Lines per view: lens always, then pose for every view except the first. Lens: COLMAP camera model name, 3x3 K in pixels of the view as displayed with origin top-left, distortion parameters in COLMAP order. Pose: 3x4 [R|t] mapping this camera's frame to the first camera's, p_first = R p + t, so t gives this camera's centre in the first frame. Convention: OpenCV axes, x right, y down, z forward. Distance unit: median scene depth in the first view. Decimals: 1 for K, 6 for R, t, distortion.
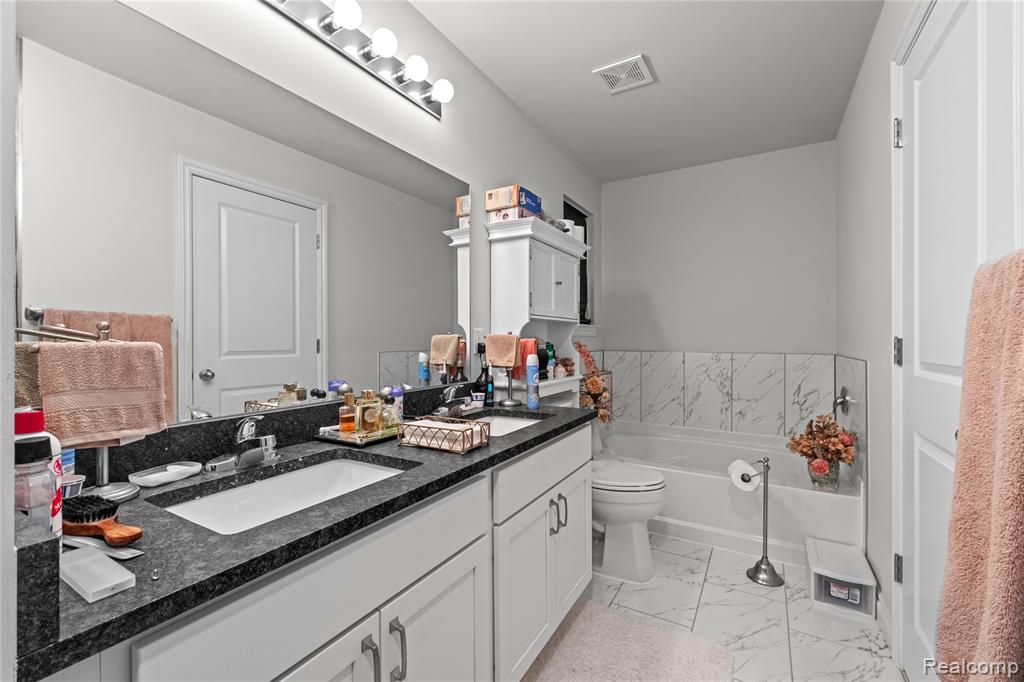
lens RADIAL K [[433.7, 0, 512.0], [0, 433.7, 341.0], [0, 0, 1]] dist [-0.000114, 0.000064]
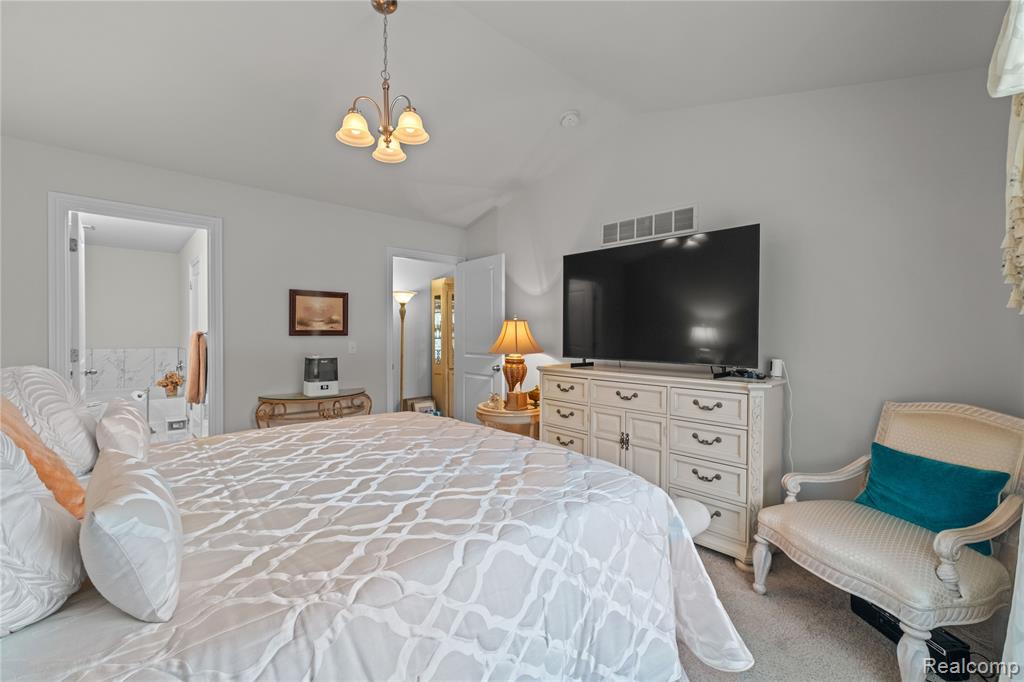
lens RADIAL K [[433.7, 0, 512.0], [0, 433.7, 341.0], [0, 0, 1]] dist [-0.000114, 0.000064]
pose [[0.300037, -0.003782, 0.953920, -1.229084], [-0.001110, 0.999990, 0.004314, -0.024040], [-0.953927, -0.002354, 0.300030, -1.846770]]
